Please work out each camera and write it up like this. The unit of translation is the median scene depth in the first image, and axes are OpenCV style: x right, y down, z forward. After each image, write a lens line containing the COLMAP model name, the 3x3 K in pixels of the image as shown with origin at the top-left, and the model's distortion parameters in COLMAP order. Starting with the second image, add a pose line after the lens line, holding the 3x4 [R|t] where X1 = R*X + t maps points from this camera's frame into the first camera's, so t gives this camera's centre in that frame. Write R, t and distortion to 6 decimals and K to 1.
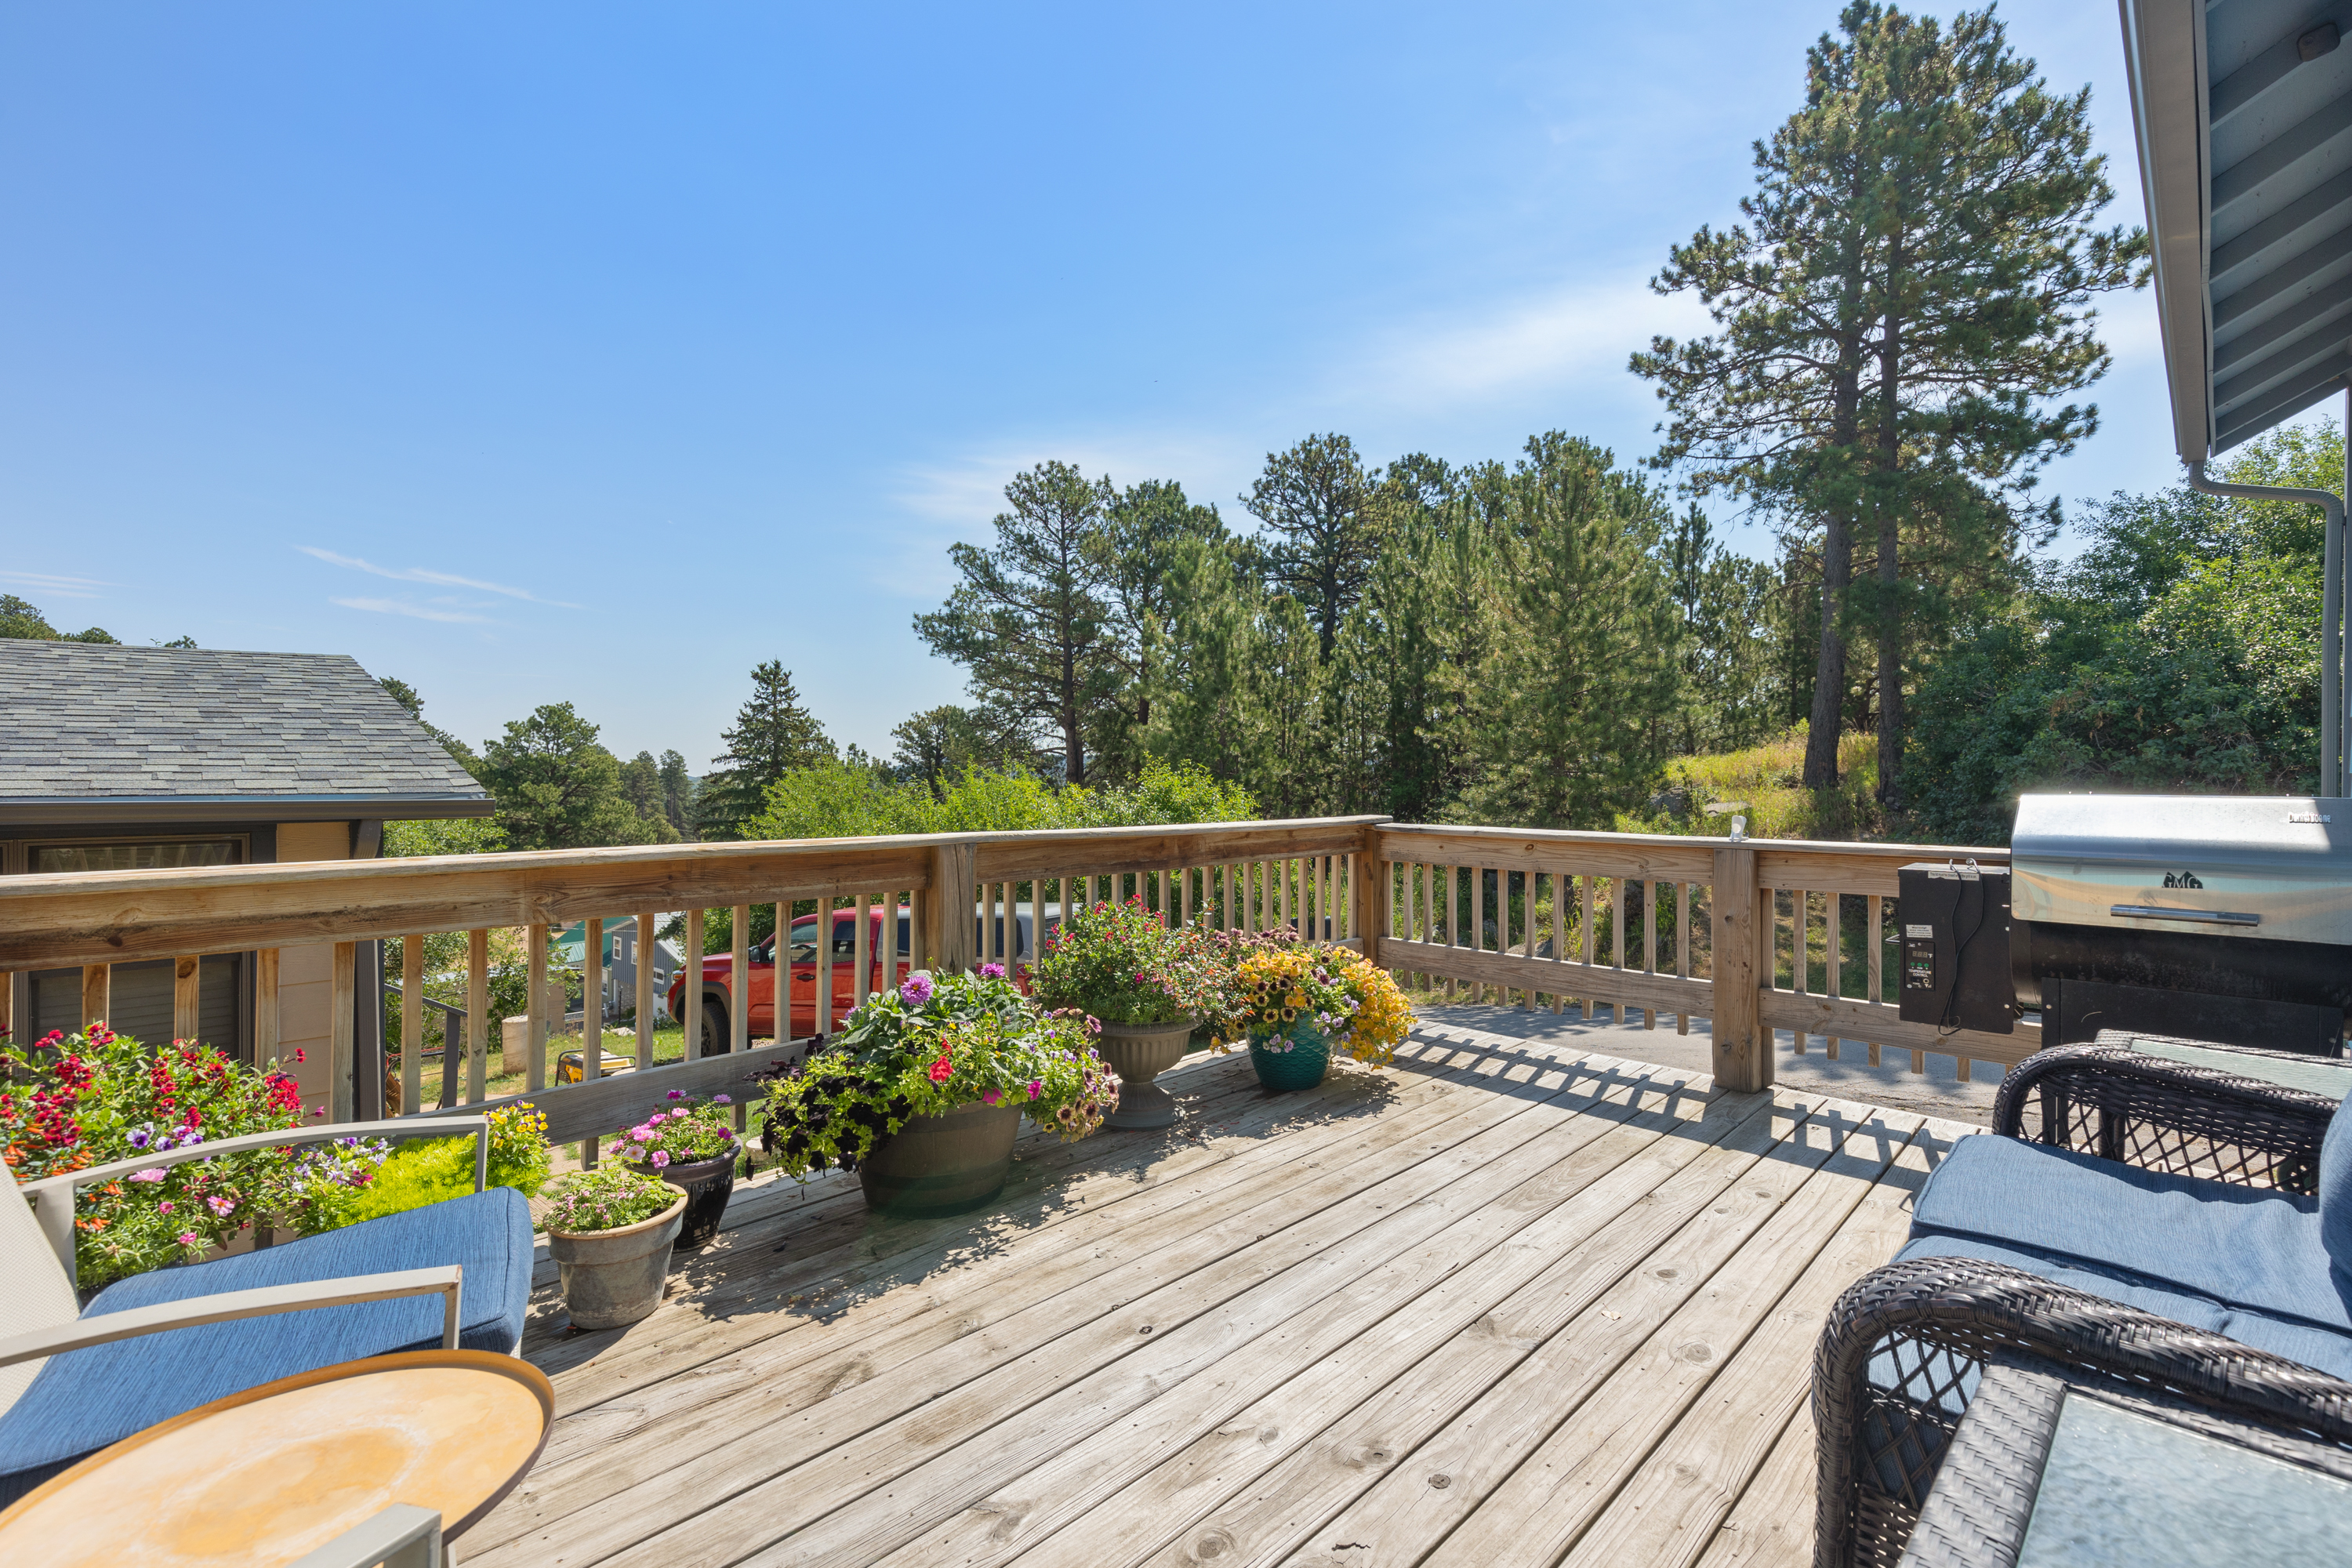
lens RADIAL K [[1081.7, 0, 1174.6], [0, 1081.7, 767.4], [0, 0, 1]] dist [0.007740, 0.000443]
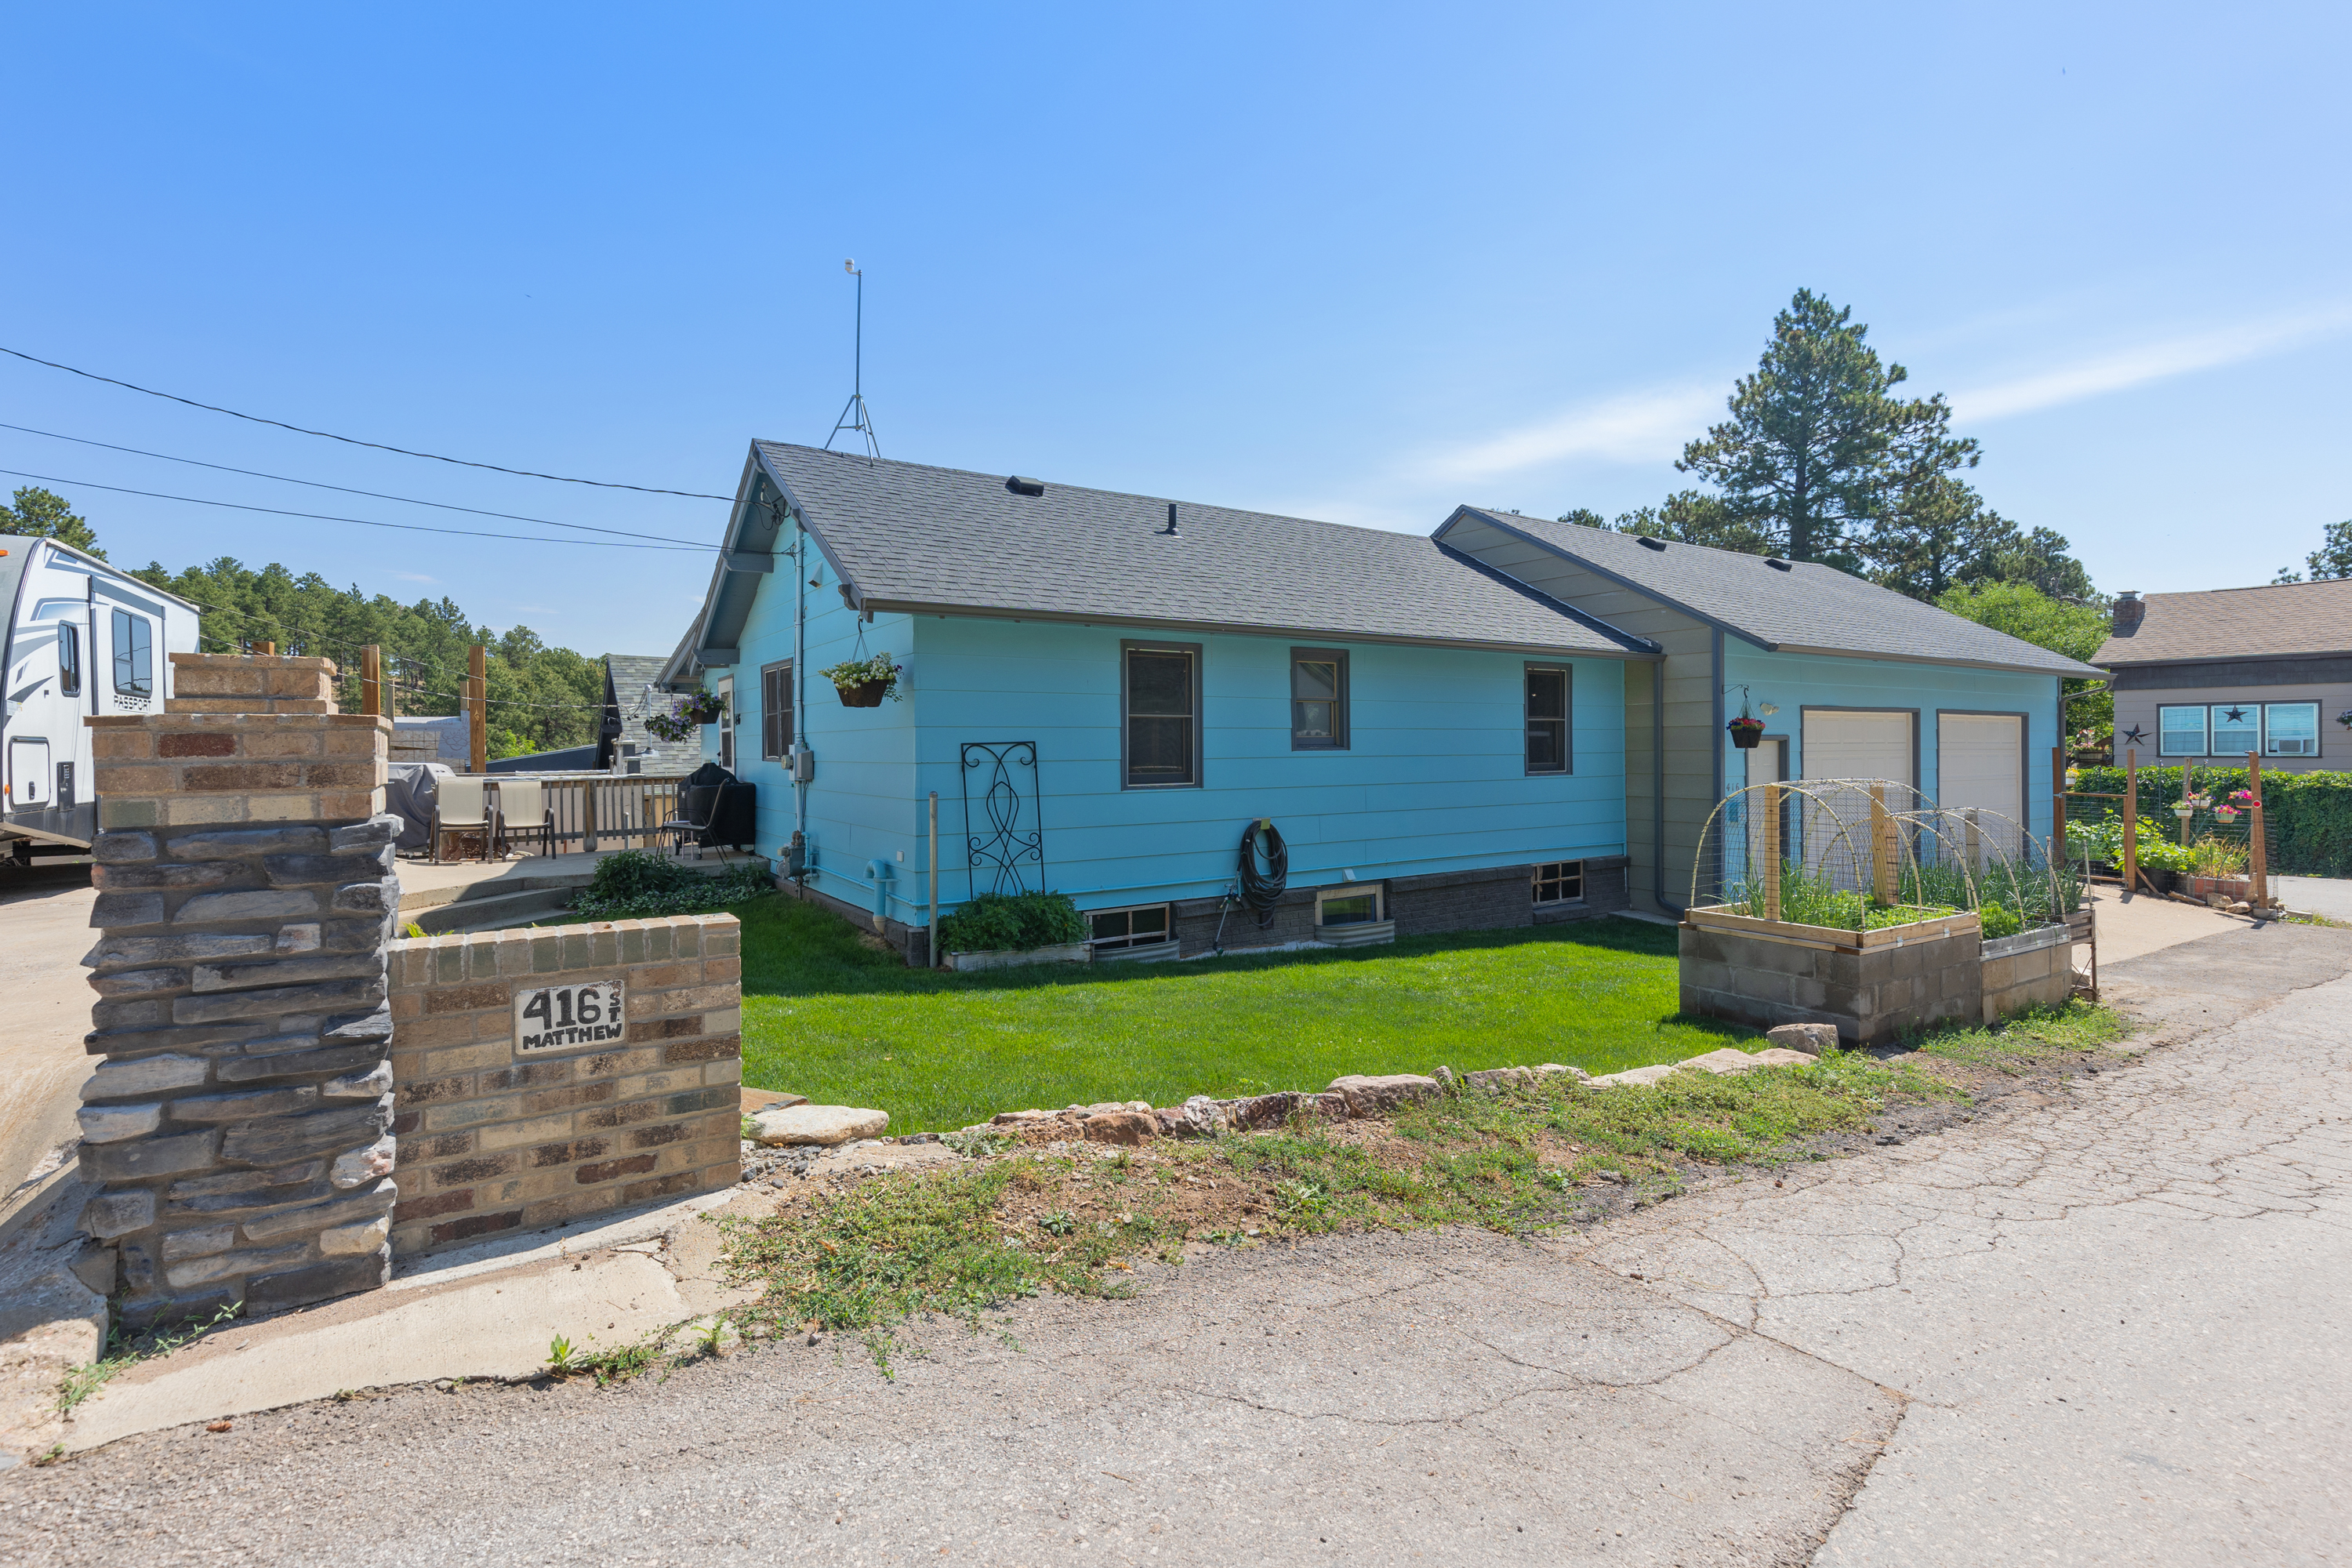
lens RADIAL K [[1081.7, 0, 1174.6], [0, 1081.7, 767.4], [0, 0, 1]] dist [0.007740, 0.000443]
pose [[0.975847, -0.007191, -0.218337, 0.030956], [0.014347, 0.999410, 0.031210, -0.027645], [0.217984, -0.033588, 0.975374, -0.458554]]
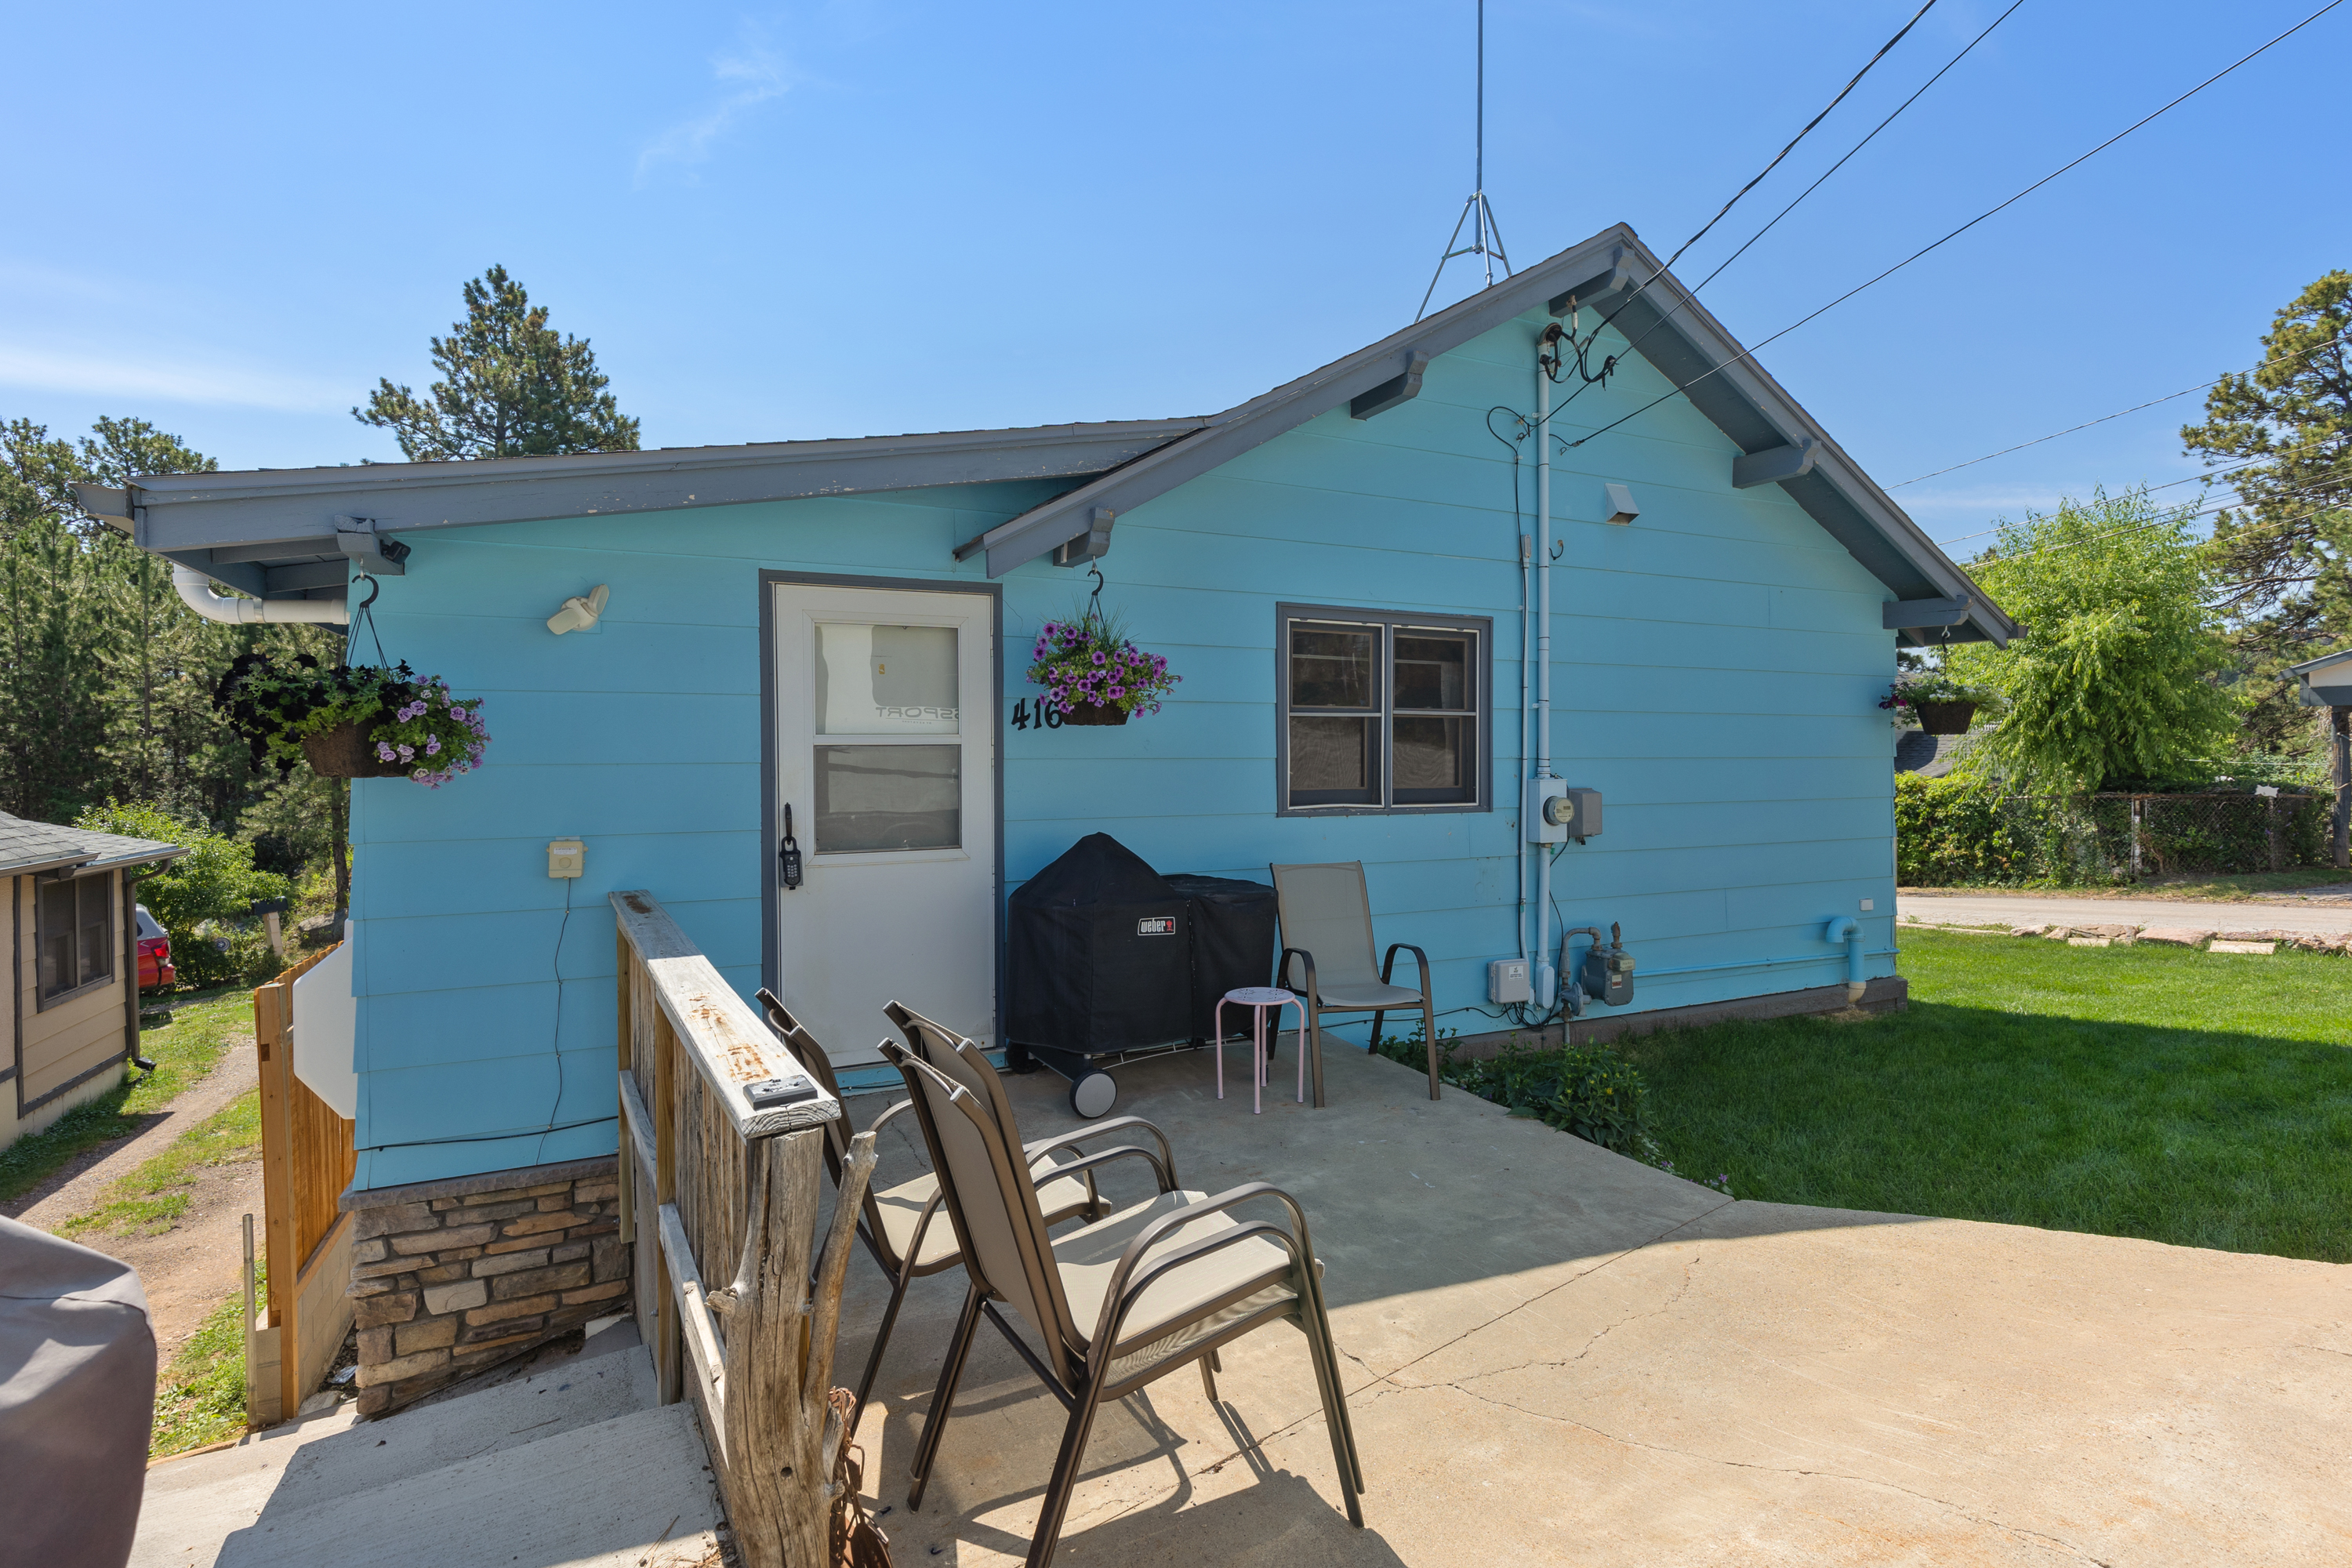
lens RADIAL K [[1081.7, 0, 1174.6], [0, 1081.7, 767.4], [0, 0, 1]] dist [0.007740, 0.000443]
pose [[0.351369, -0.024934, 0.935905, -0.261479], [-0.002240, 0.999620, 0.027472, -0.030948], [-0.936235, -0.011749, 0.351179, -0.229826]]
